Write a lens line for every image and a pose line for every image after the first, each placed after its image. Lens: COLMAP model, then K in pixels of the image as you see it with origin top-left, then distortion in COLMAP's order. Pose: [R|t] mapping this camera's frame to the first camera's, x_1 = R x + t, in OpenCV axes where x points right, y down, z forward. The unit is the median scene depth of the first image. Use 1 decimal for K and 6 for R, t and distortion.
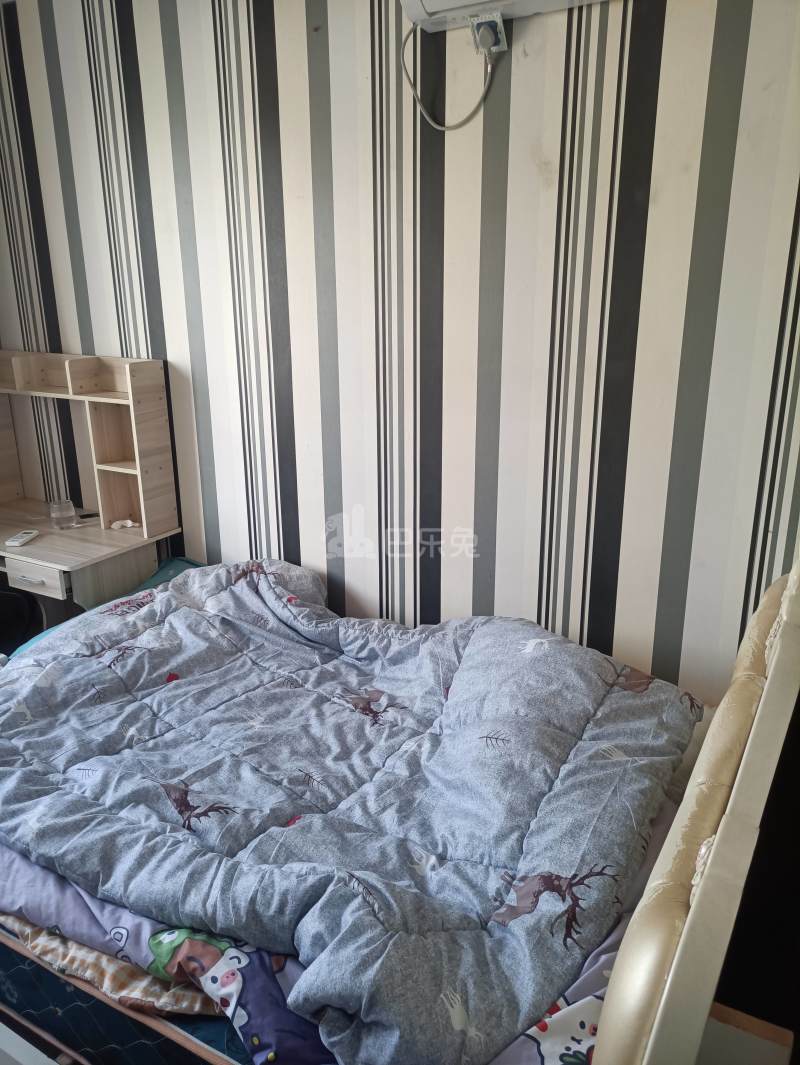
lens RADIAL K [[785.7, 0, 397.8], [0, 785.7, 528.0], [0, 0, 1]] dist [0.059101, -0.054709]
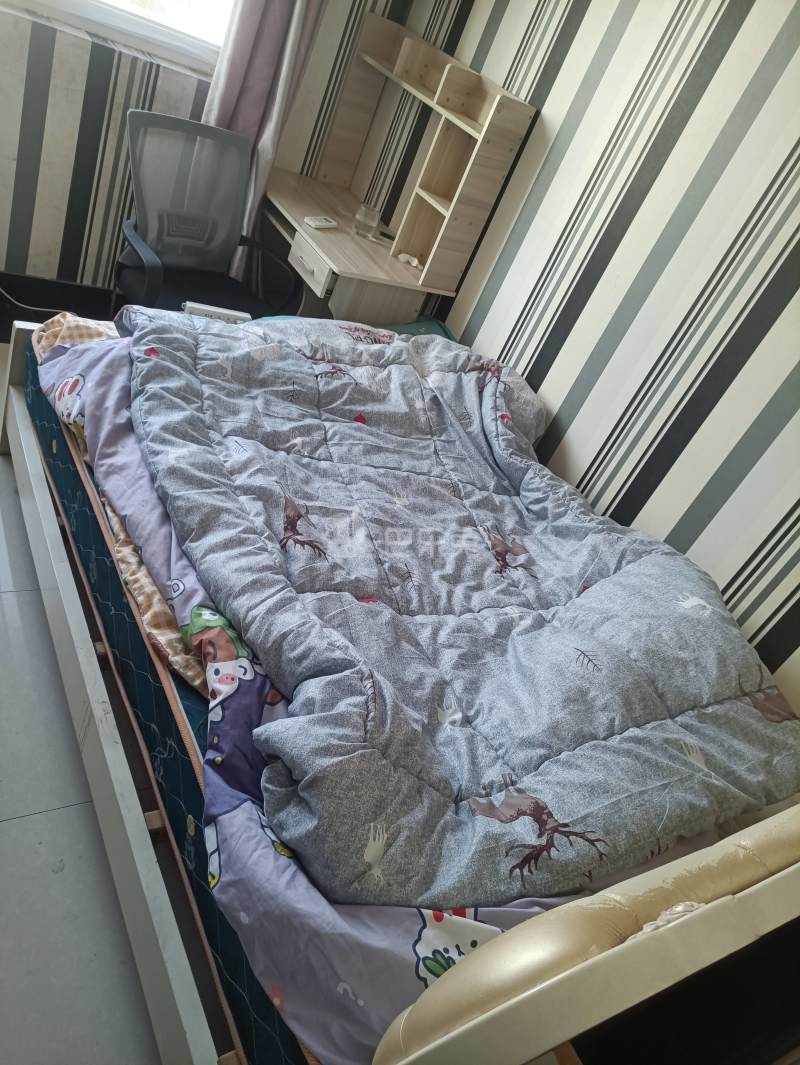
lens RADIAL K [[785.7, 0, 397.8], [0, 785.7, 528.0], [0, 0, 1]] dist [0.059101, -0.054709]
pose [[0.797745, 0.562287, -0.217800, 0.056770], [-0.501433, 0.819211, 0.278311, 0.003049], [0.334915, -0.112809, 0.935471, 0.094636]]
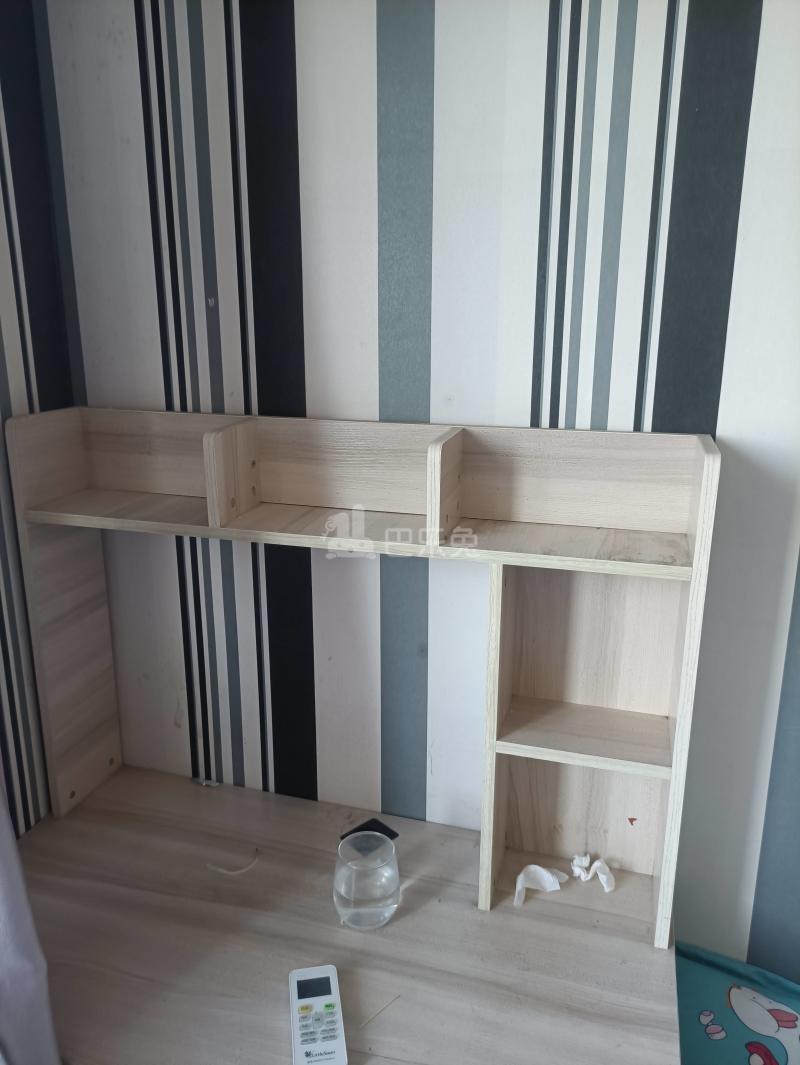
lens RADIAL K [[785.7, 0, 397.8], [0, 785.7, 528.0], [0, 0, 1]] dist [0.059101, -0.054709]
pose [[0.975067, -0.049383, 0.216347, -0.780078], [0.057024, 0.997945, -0.029215, -0.261513], [-0.214460, 0.040824, 0.975879, 1.074222]]
